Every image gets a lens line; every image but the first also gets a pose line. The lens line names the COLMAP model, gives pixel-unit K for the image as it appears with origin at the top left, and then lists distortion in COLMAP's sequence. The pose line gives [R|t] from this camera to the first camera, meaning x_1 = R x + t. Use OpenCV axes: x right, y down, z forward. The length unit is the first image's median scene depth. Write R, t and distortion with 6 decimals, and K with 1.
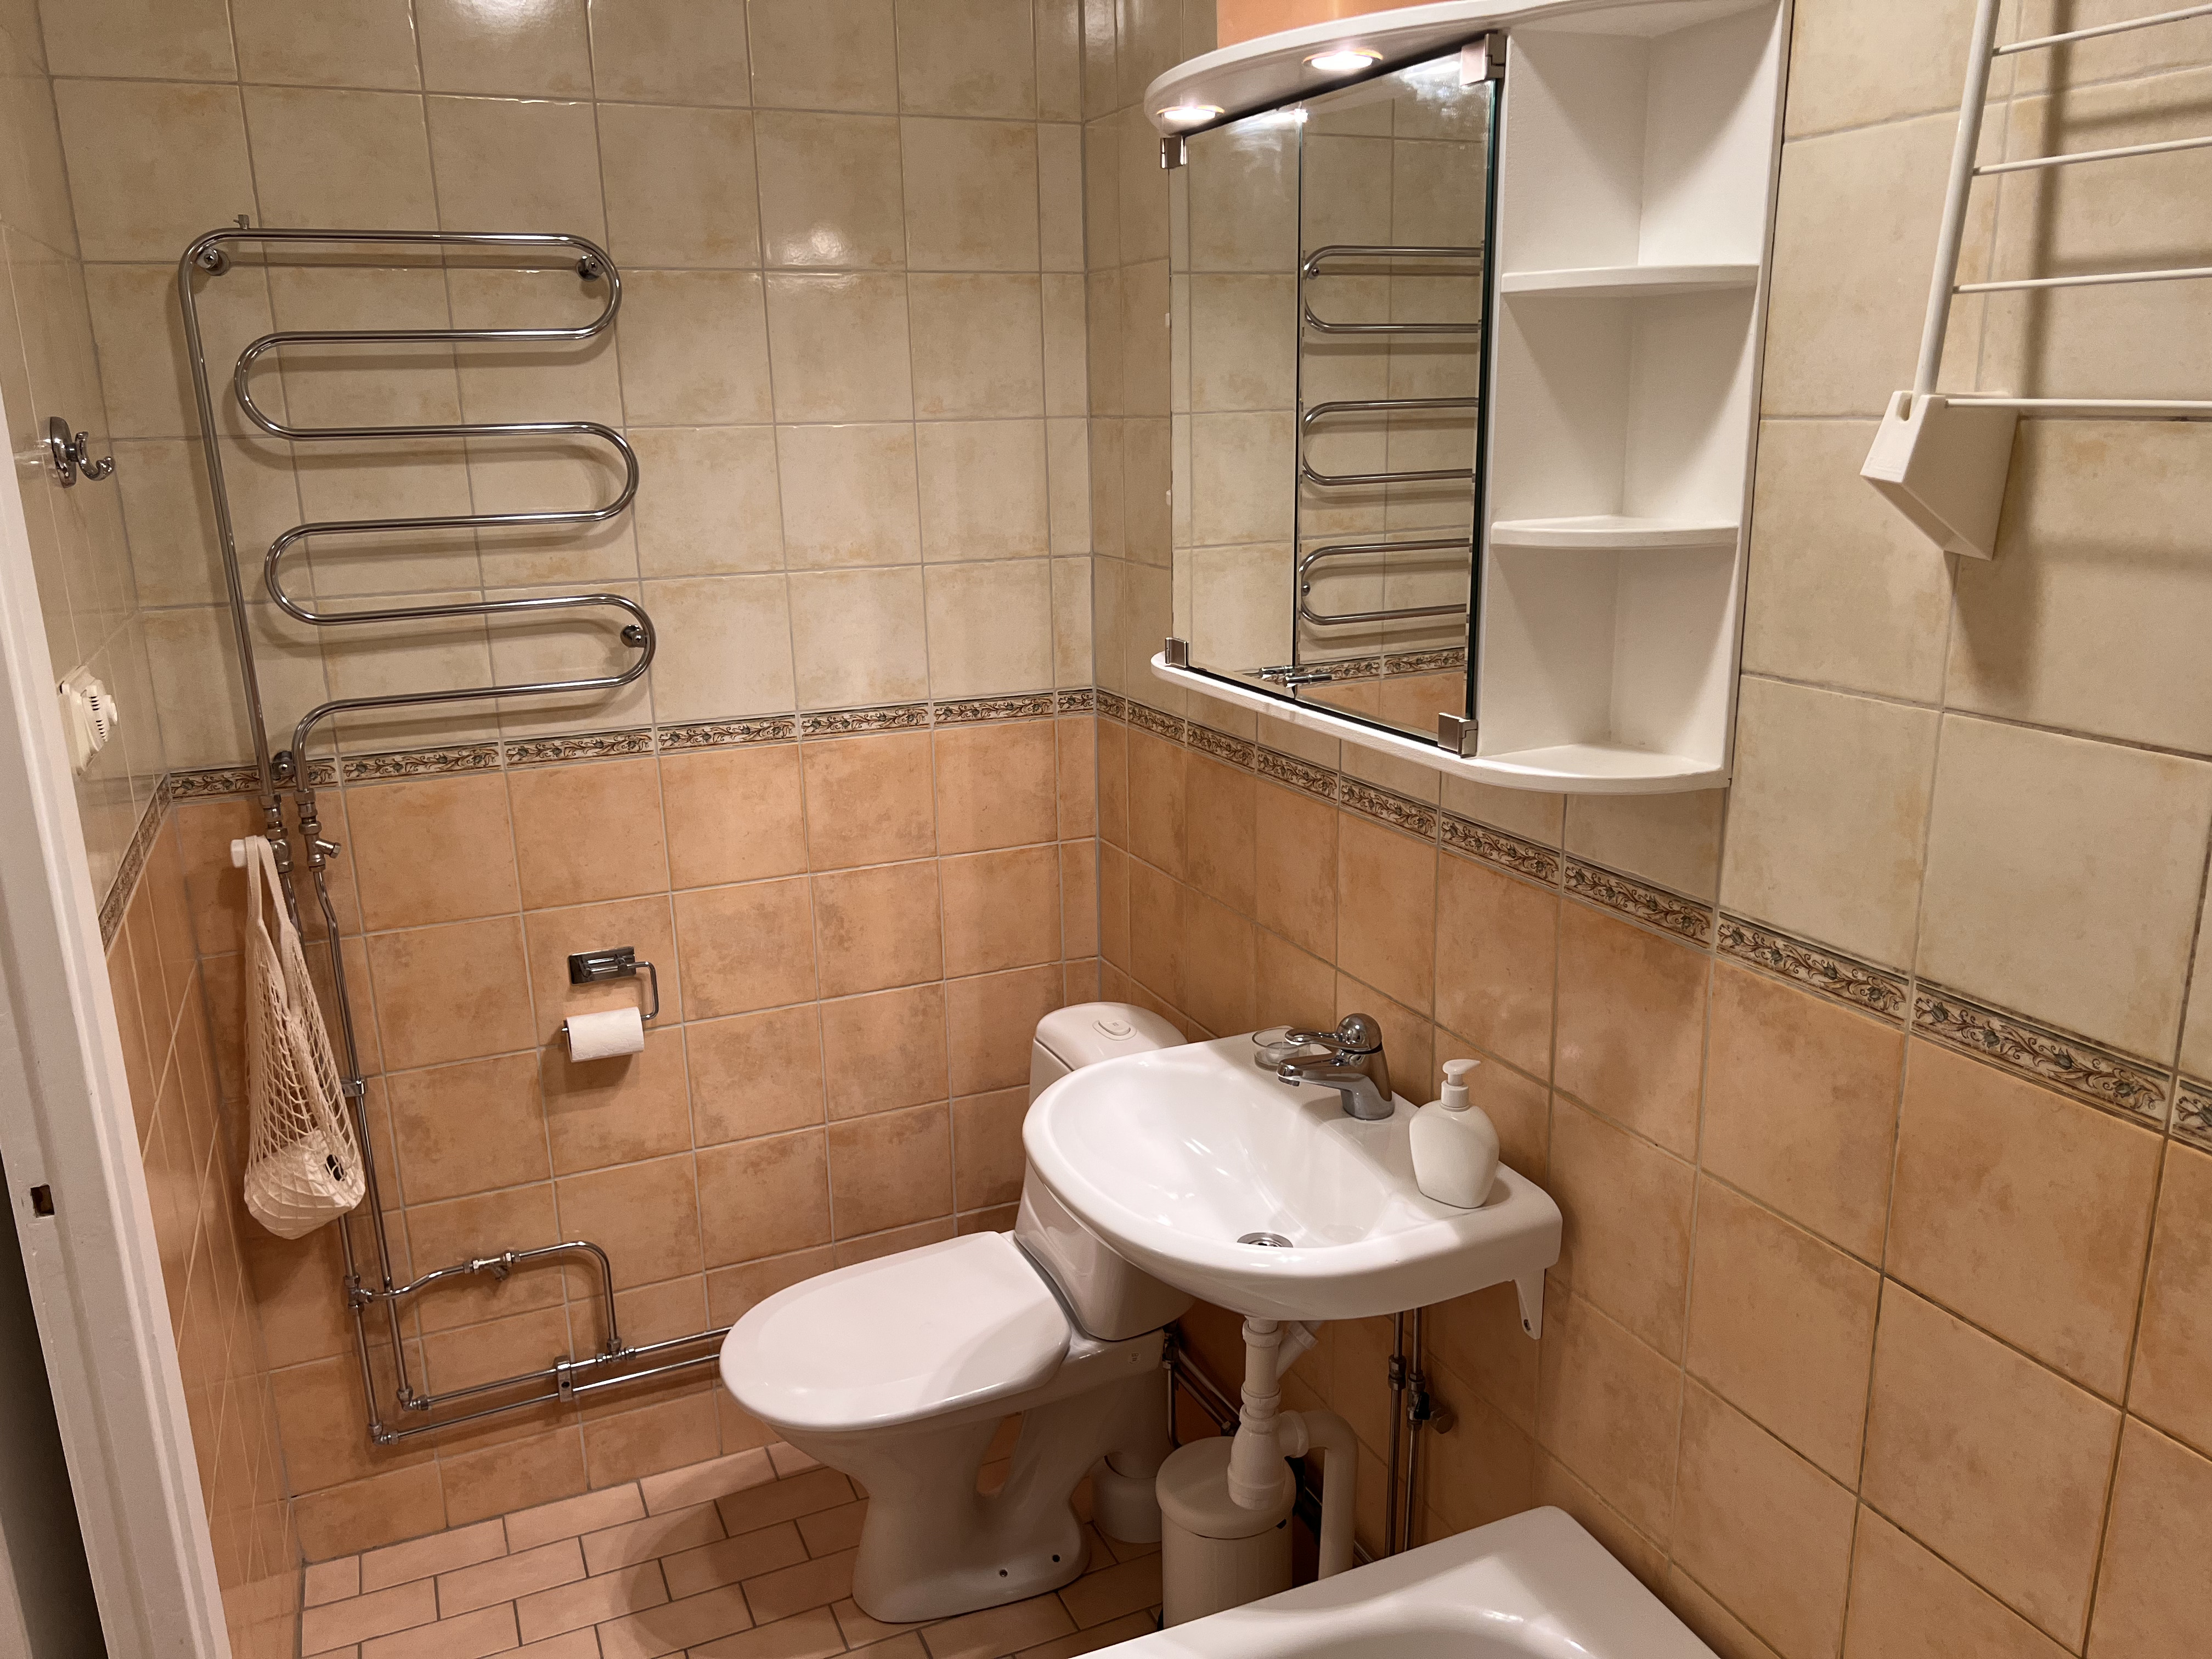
lens RADIAL K [[1657.1, 0, 1106.0], [0, 1657.1, 829.5], [0, 0, 1]] dist [0.012640, -0.039783]
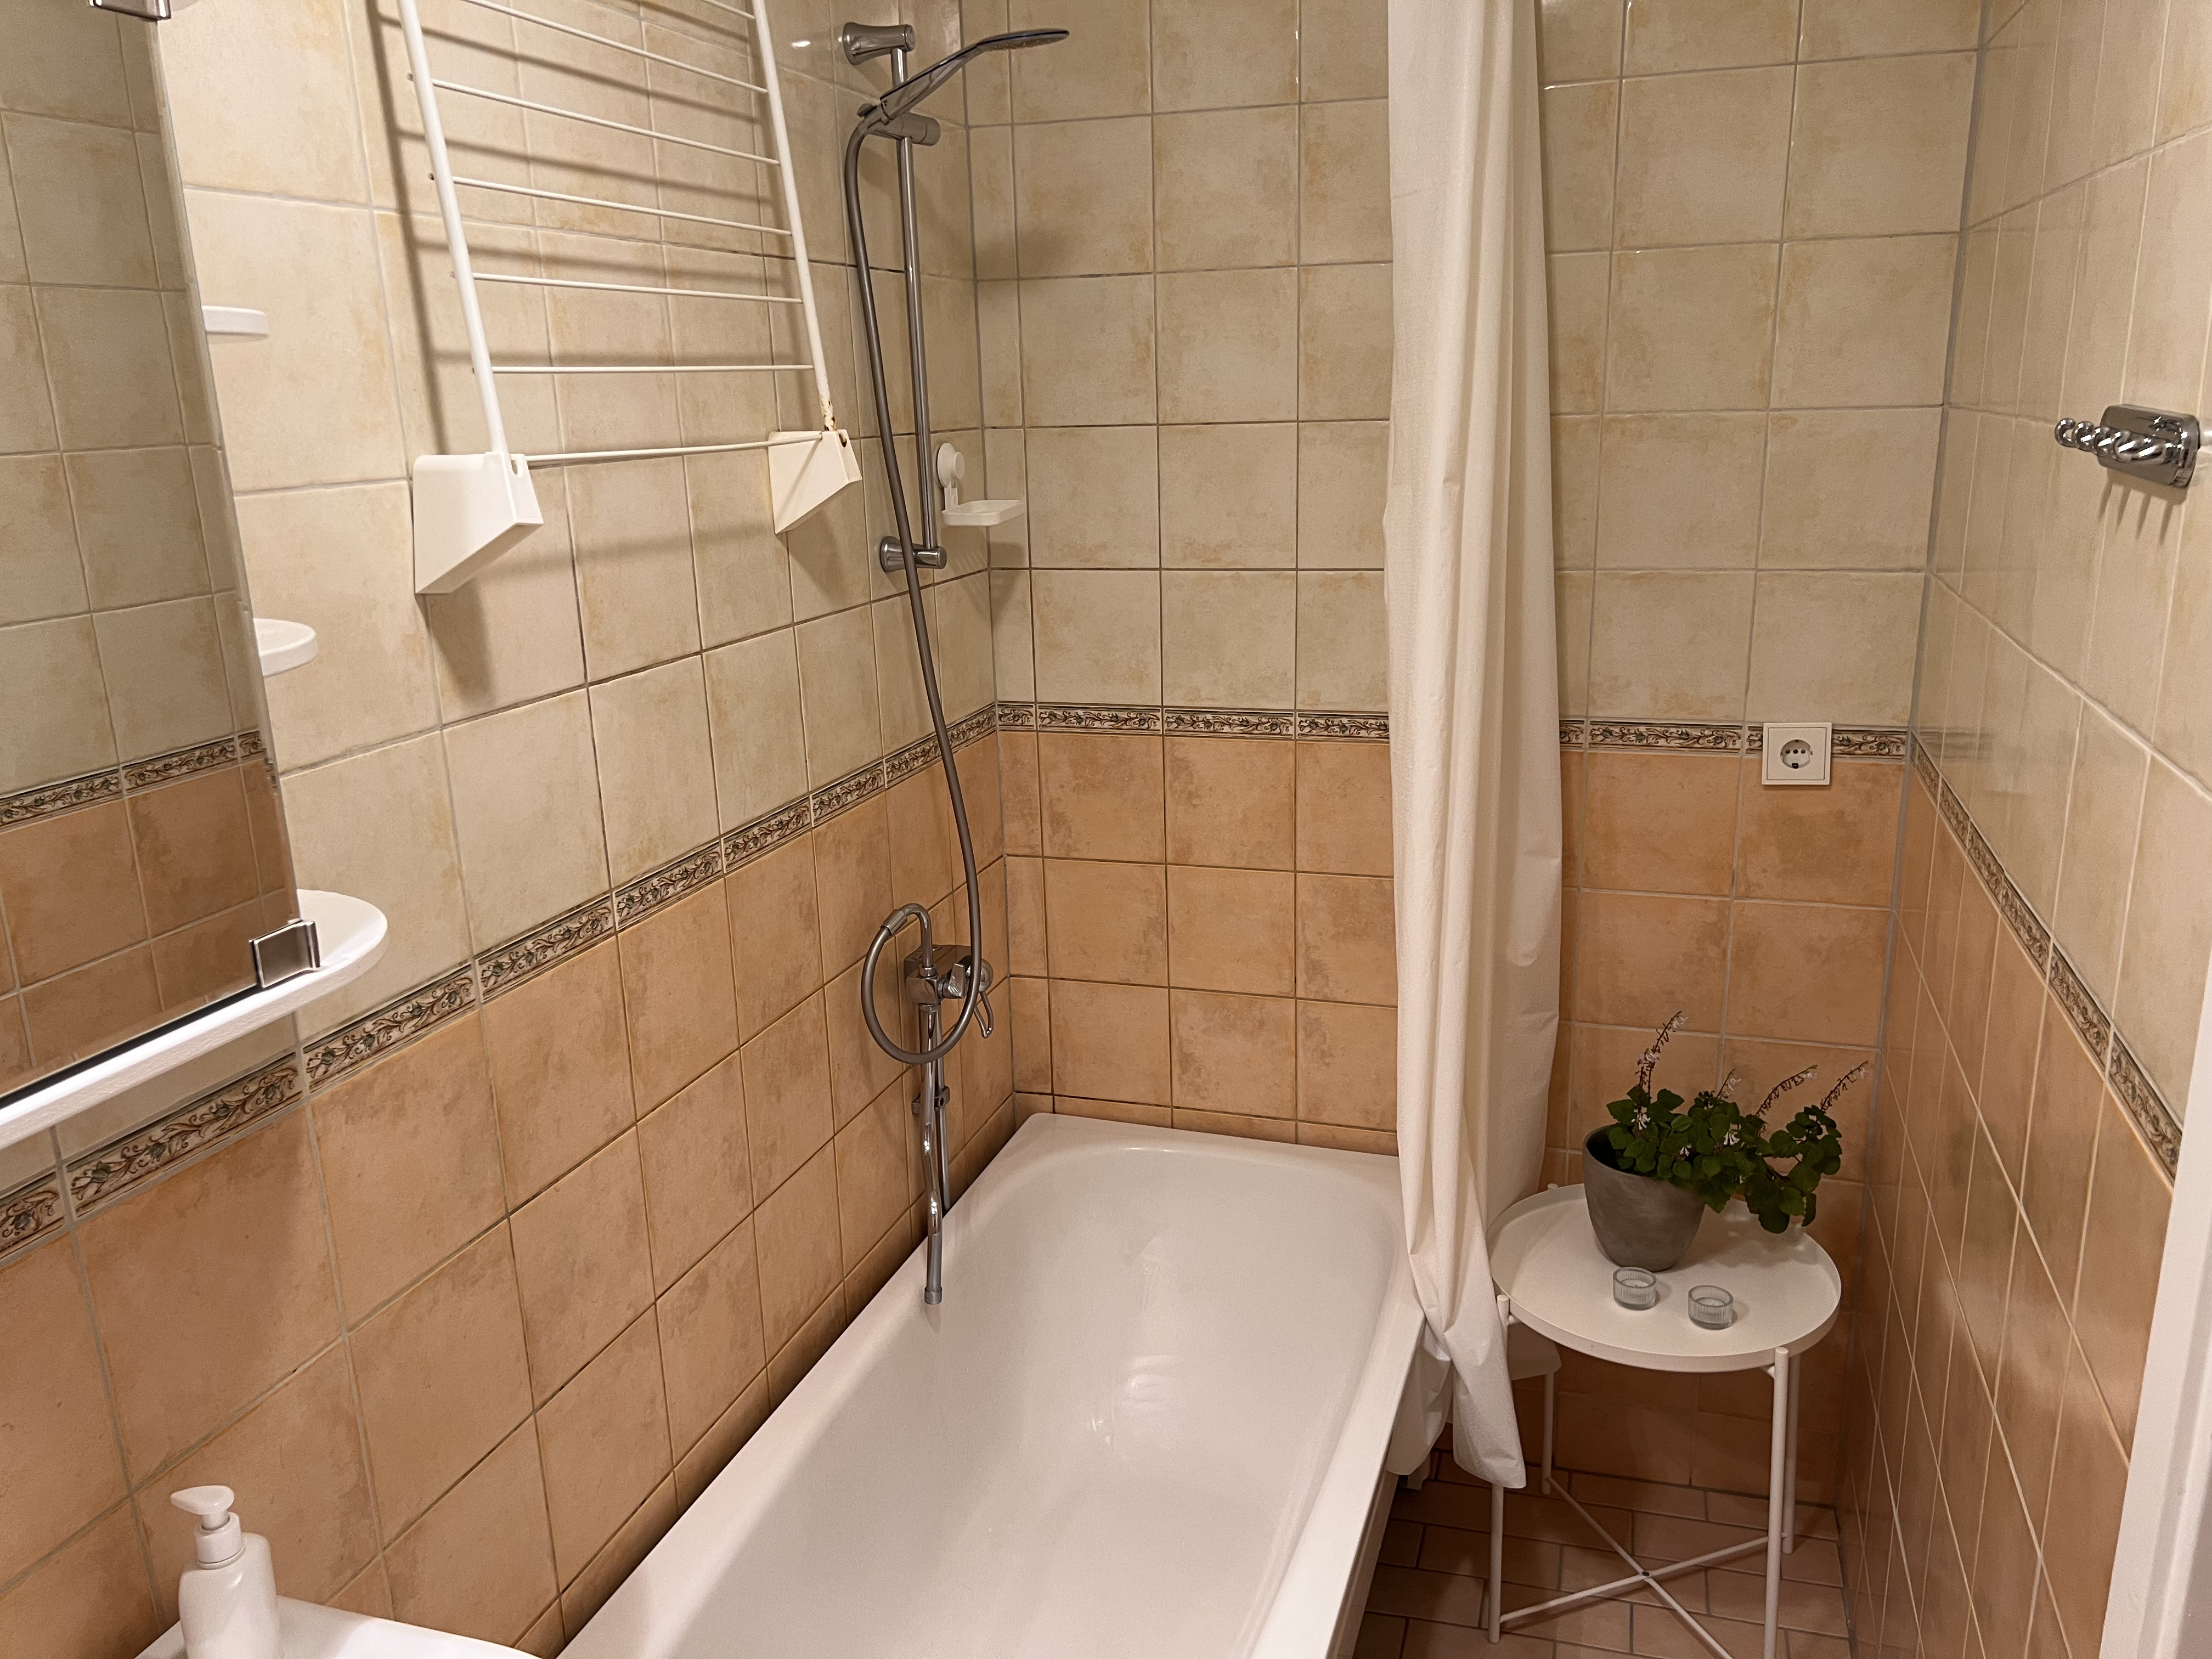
lens RADIAL K [[1657.1, 0, 1106.0], [0, 1657.1, 829.5], [0, 0, 1]] dist [0.012640, -0.039783]
pose [[-0.746144, -0.132357, 0.652496, -0.580141], [0.207783, 0.884798, 0.417083, -0.378804], [-0.632532, 0.446781, -0.632685, 1.405595]]
